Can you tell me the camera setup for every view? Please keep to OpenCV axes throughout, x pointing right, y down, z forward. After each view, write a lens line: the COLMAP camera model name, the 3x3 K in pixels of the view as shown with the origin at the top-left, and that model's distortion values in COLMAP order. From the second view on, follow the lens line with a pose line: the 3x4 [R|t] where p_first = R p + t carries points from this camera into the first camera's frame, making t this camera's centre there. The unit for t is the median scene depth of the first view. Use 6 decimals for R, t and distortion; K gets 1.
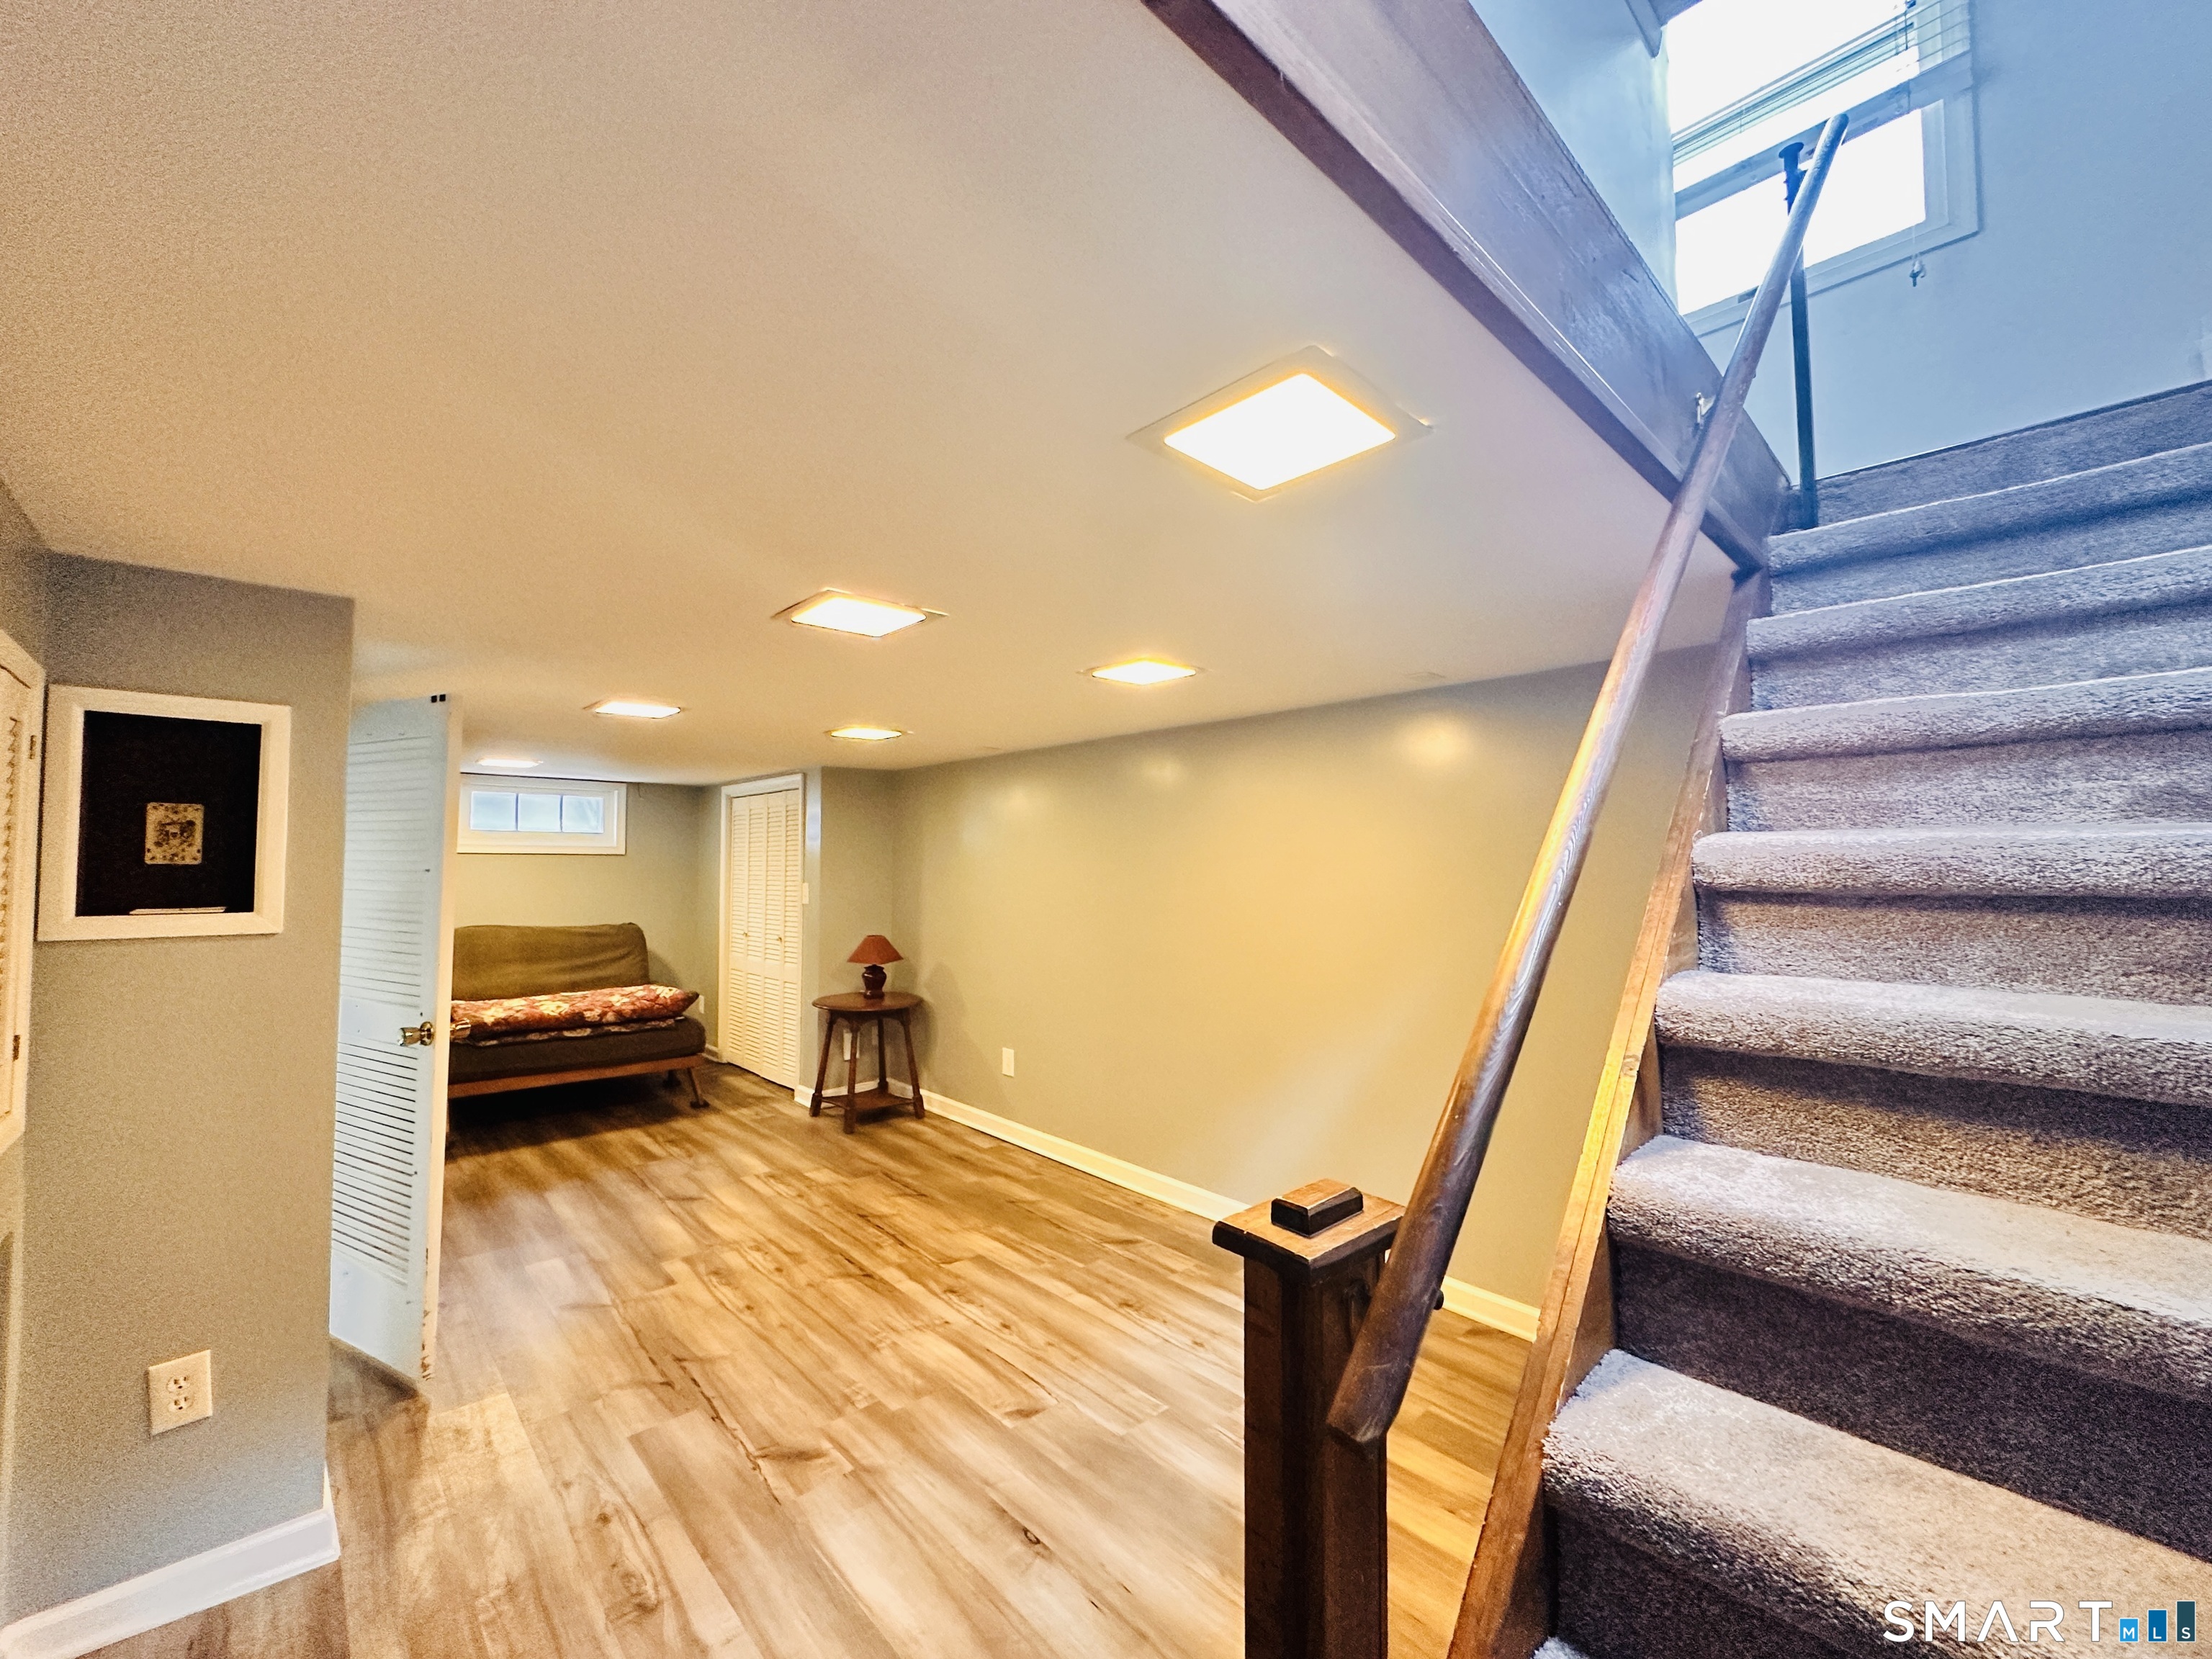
lens RADIAL K [[882.7, 0, 1106.0], [0, 882.7, 829.5], [0, 0, 1]] dist [-0.003205, 0.000954]
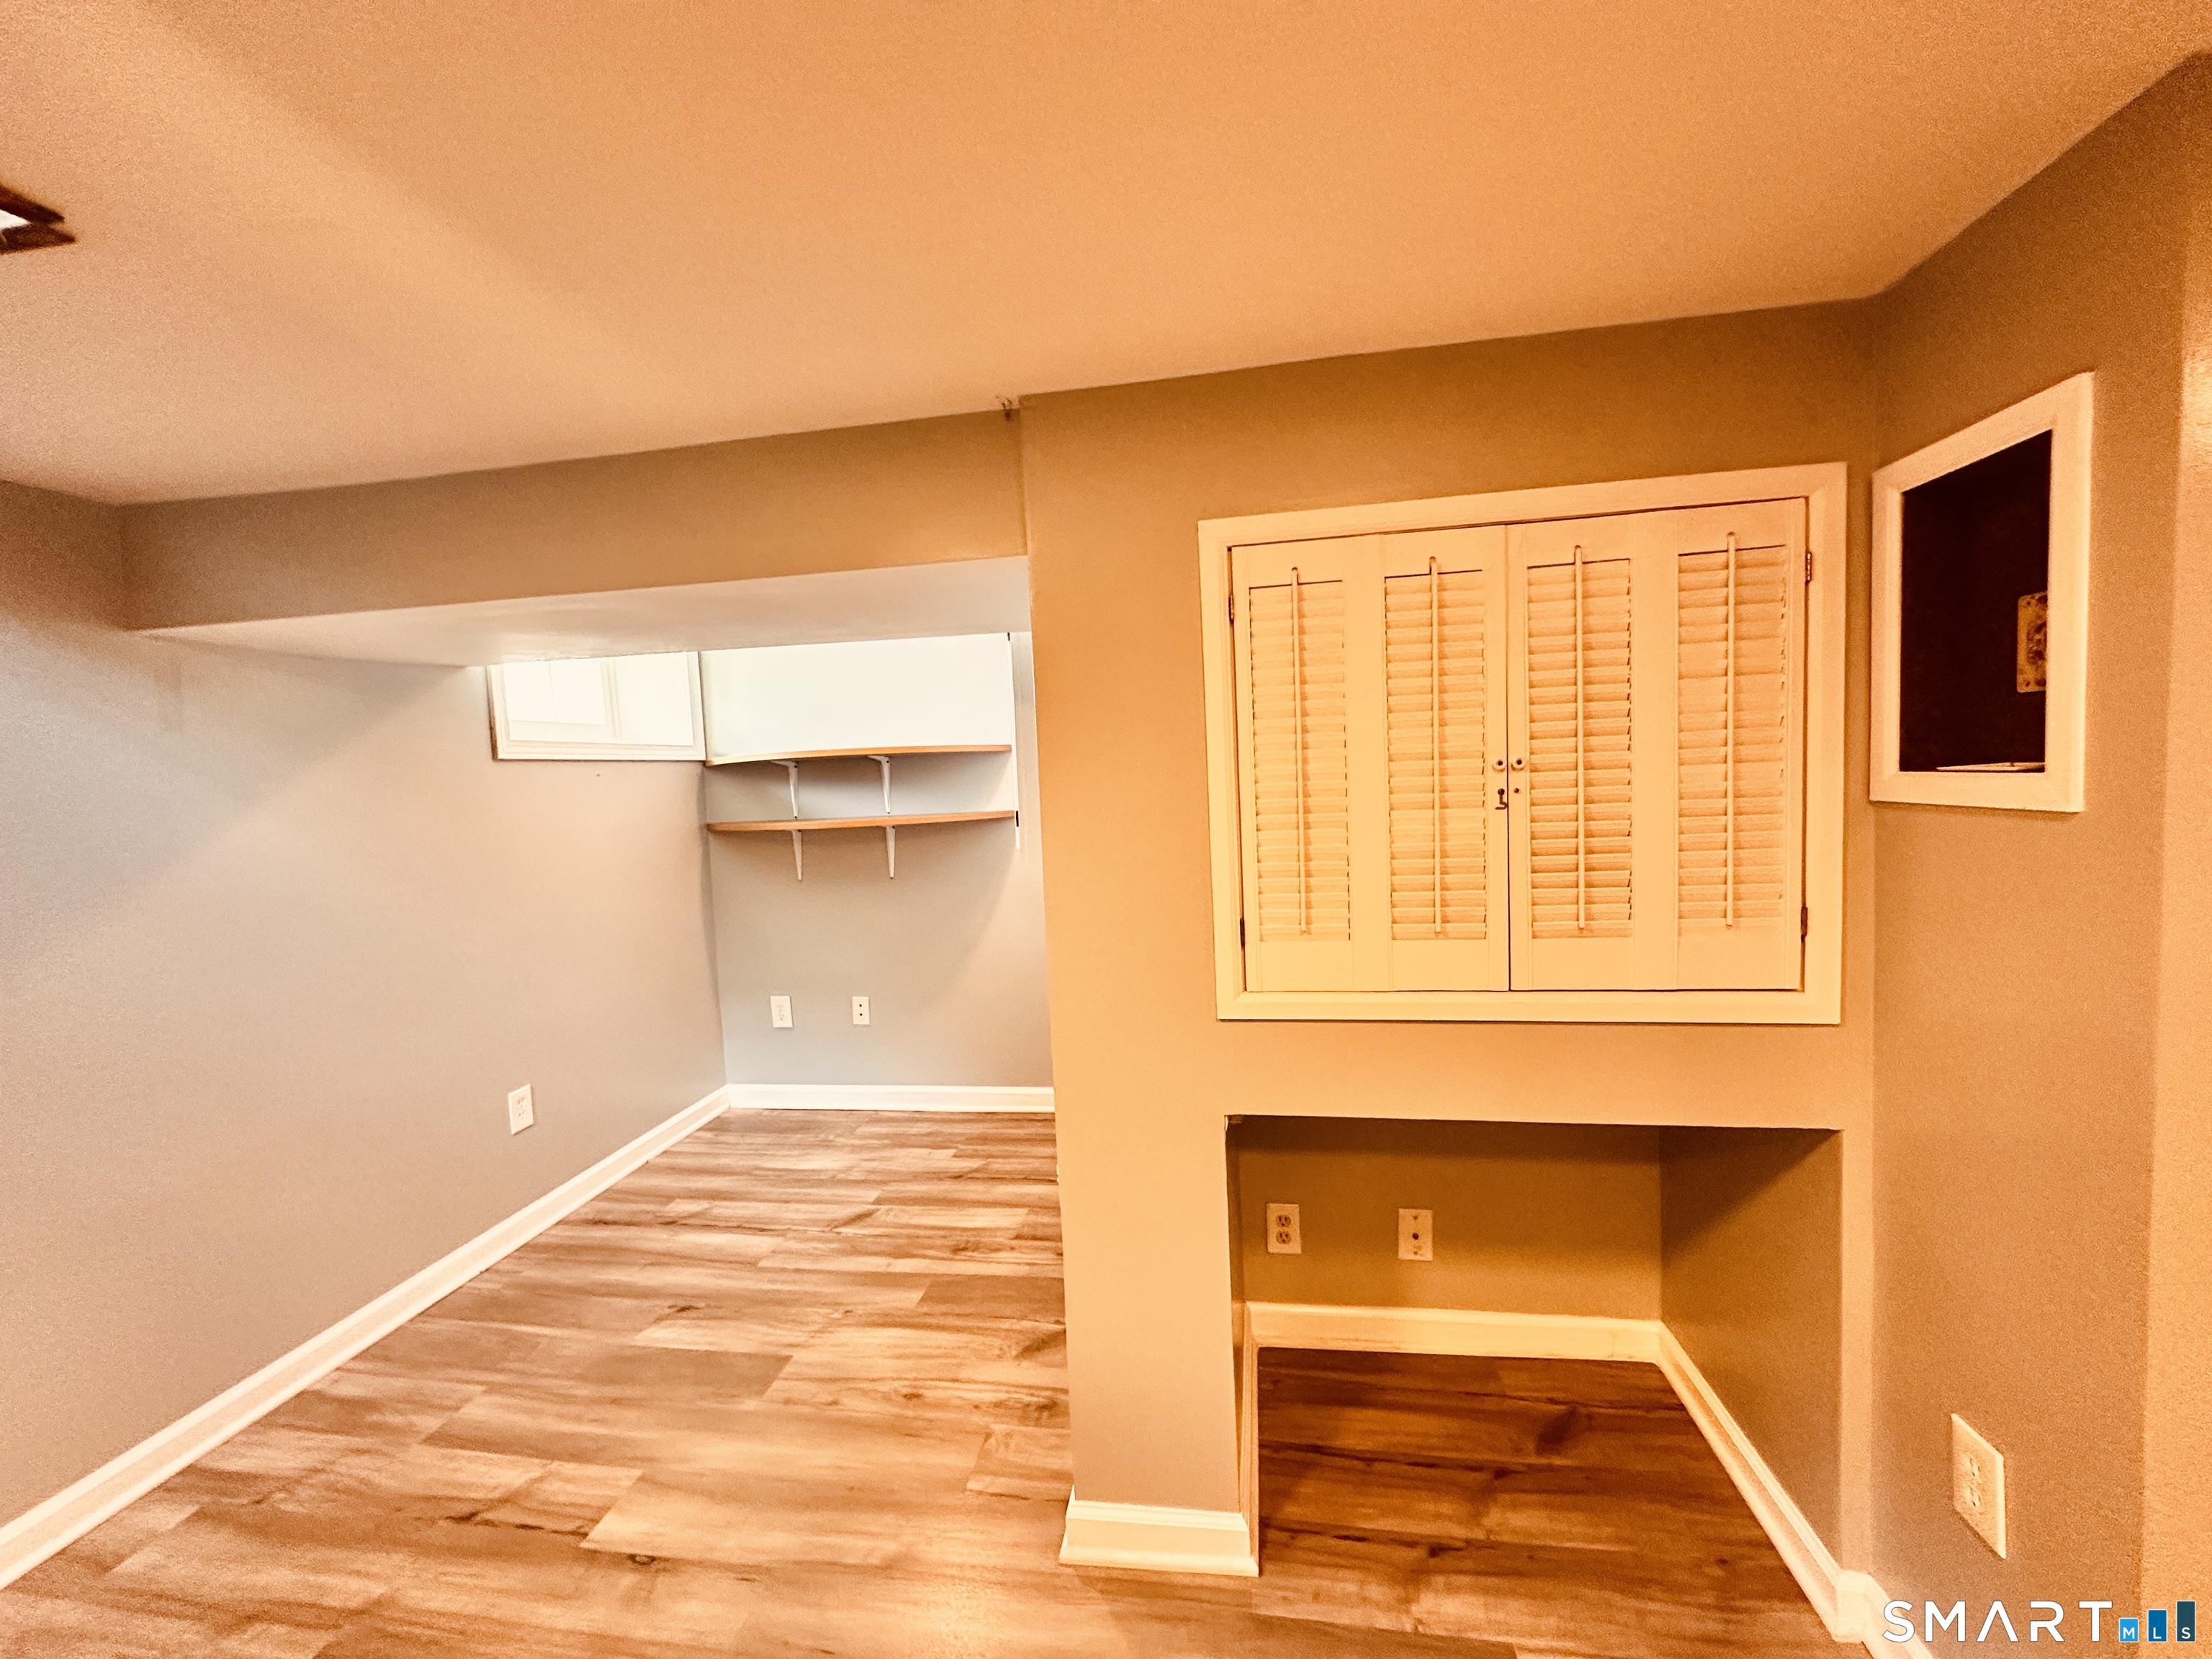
lens RADIAL K [[889.5, 0, 1098.6], [0, 889.5, 836.6], [0, 0, 1]] dist [0.000653, 0.000297]
pose [[-0.799611, 0.078256, -0.595398, -0.063159], [0.071731, 0.996821, 0.034683, 0.032235], [0.596219, -0.014975, -0.802682, 0.494516]]
